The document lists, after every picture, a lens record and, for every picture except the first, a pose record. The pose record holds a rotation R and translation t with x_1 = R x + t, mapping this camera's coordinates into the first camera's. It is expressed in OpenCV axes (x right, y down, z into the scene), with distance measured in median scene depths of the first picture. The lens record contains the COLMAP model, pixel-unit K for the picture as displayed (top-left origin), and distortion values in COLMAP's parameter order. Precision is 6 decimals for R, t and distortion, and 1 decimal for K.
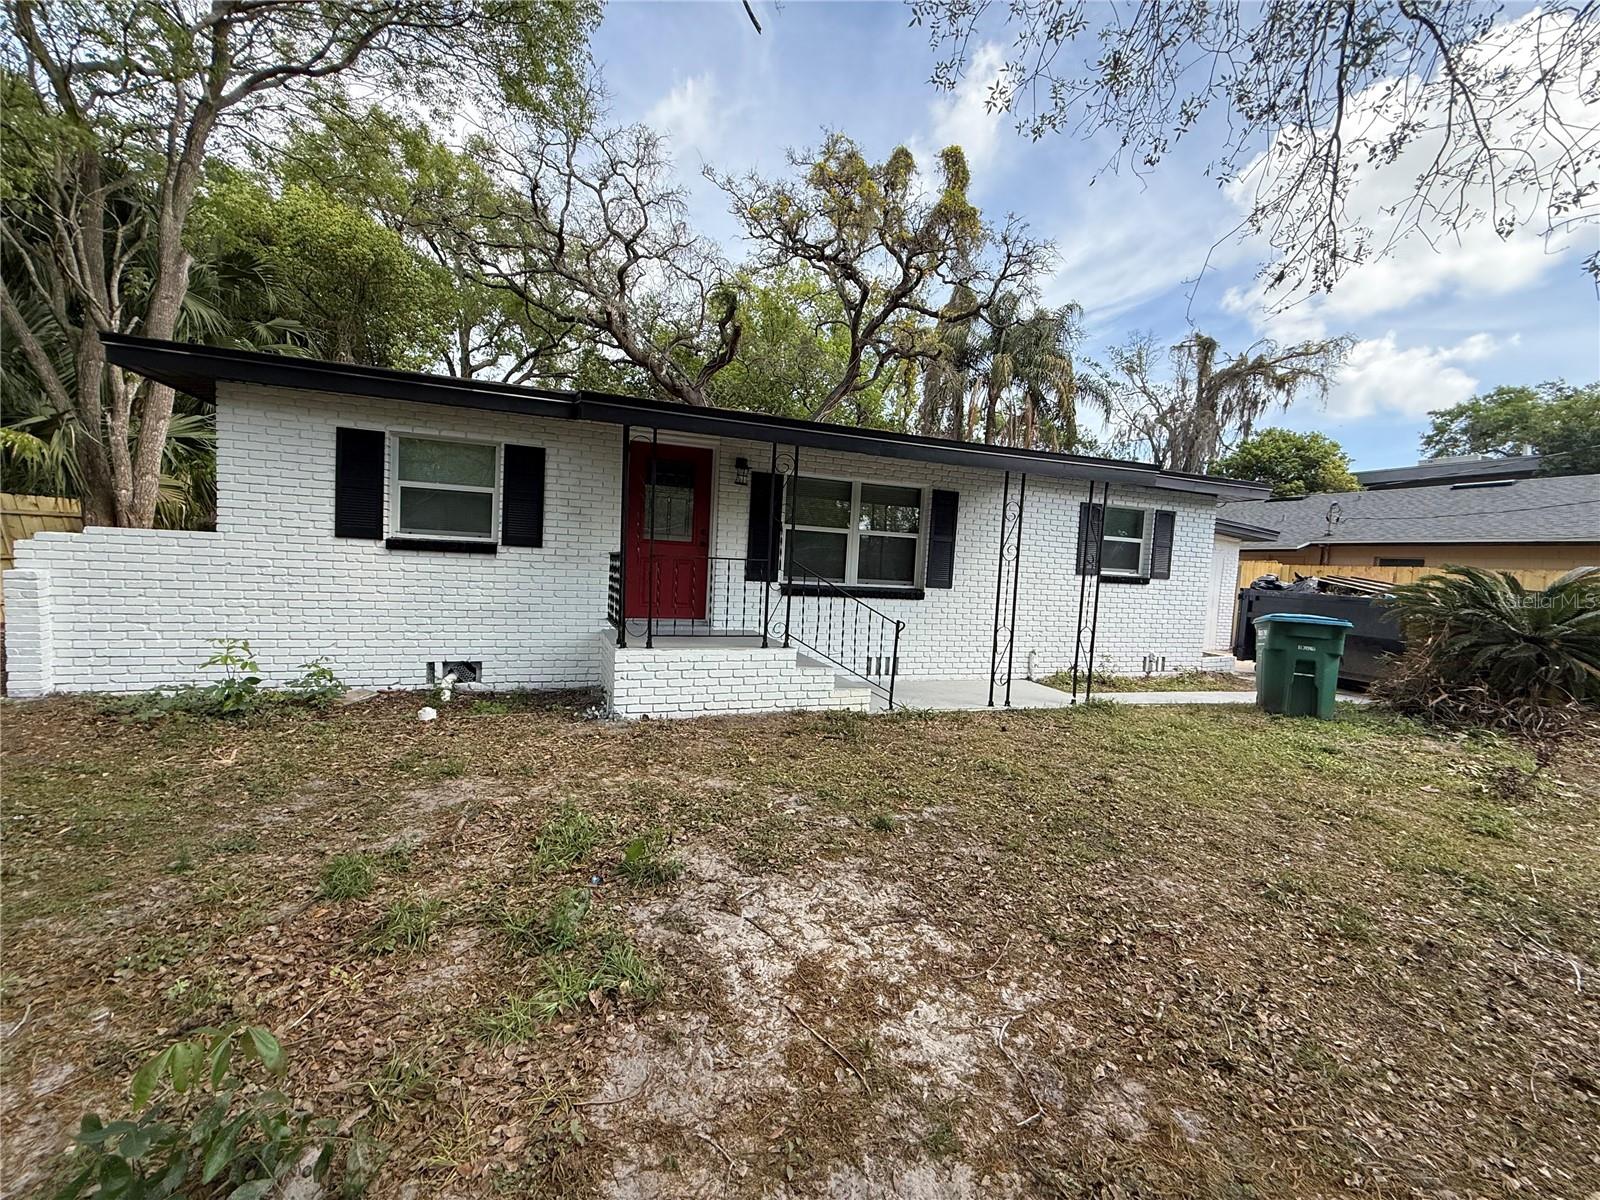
lens RADIAL K [[637.6, 0, 797.4], [0, 637.6, 602.0], [0, 0, 1]] dist [0.002037, -0.000462]
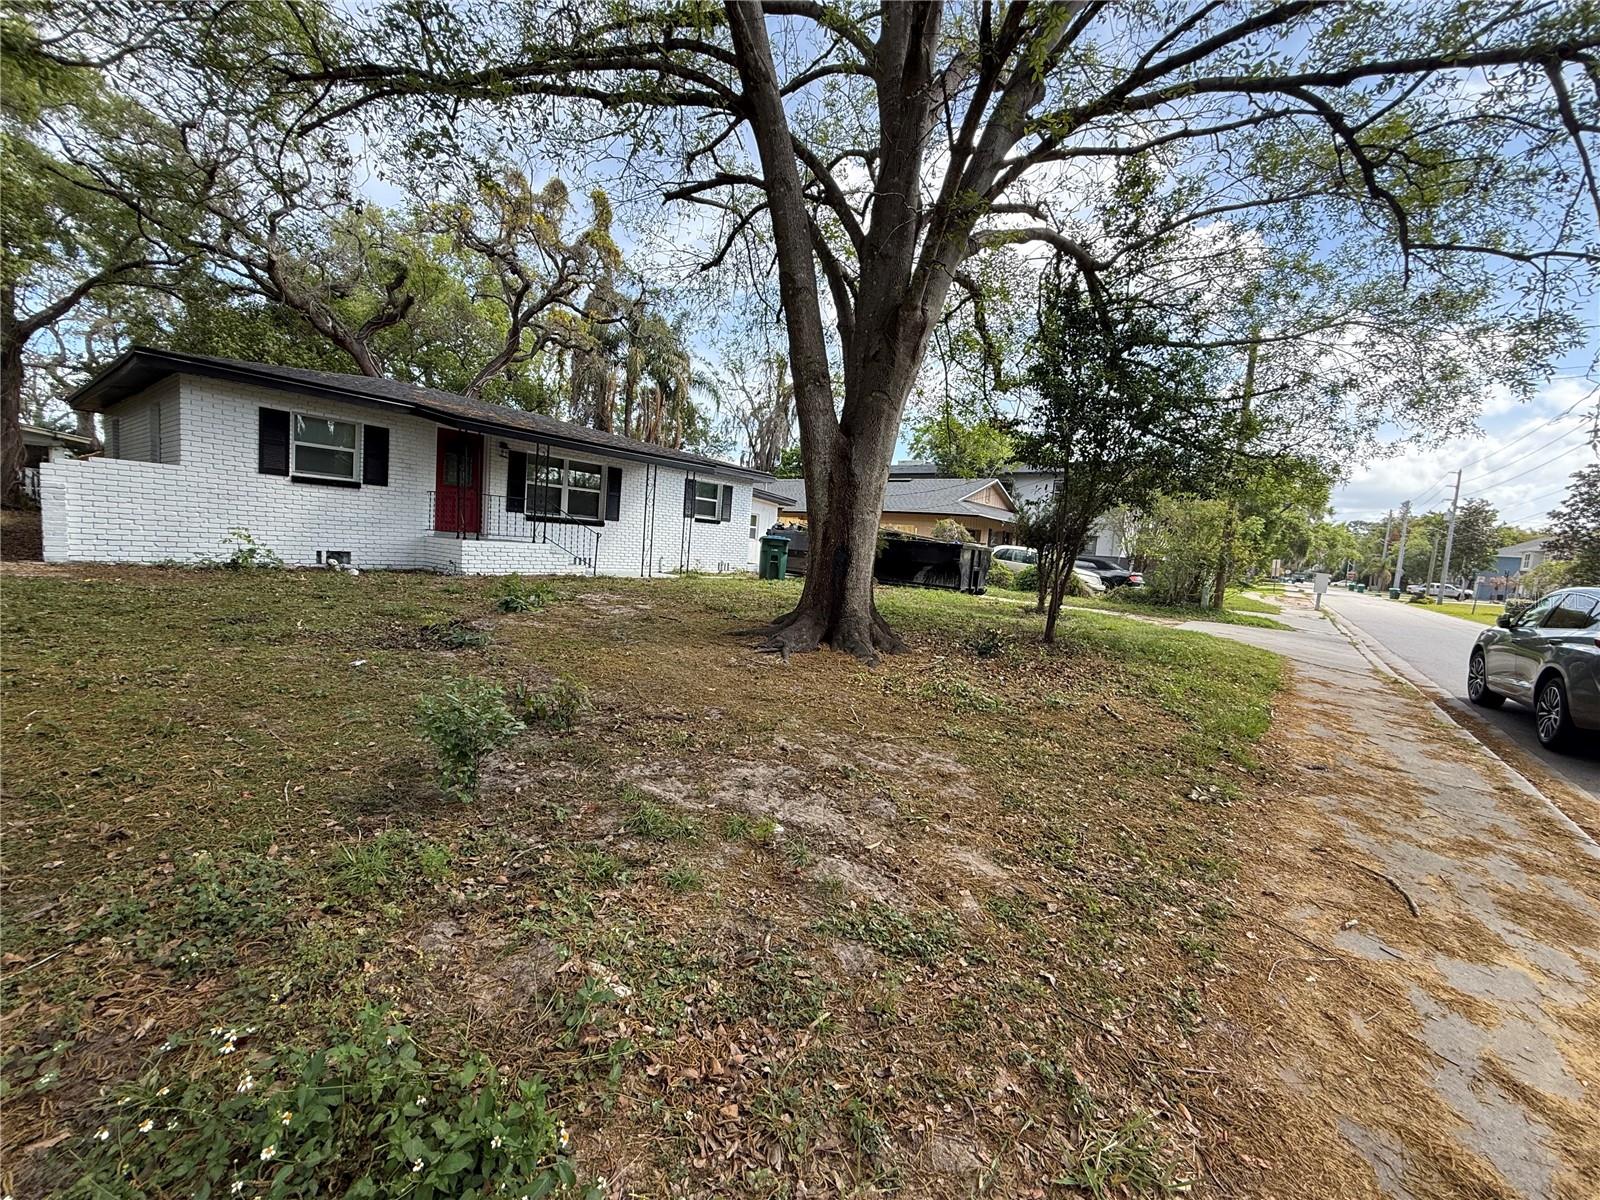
lens RADIAL K [[637.6, 0, 797.4], [0, 637.6, 602.0], [0, 0, 1]] dist [0.002037, -0.000462]
pose [[0.849535, -0.035311, 0.526350, -0.300976], [0.001448, 0.997909, 0.064611, 0.093667], [-0.527531, -0.054127, 0.847810, -0.855715]]
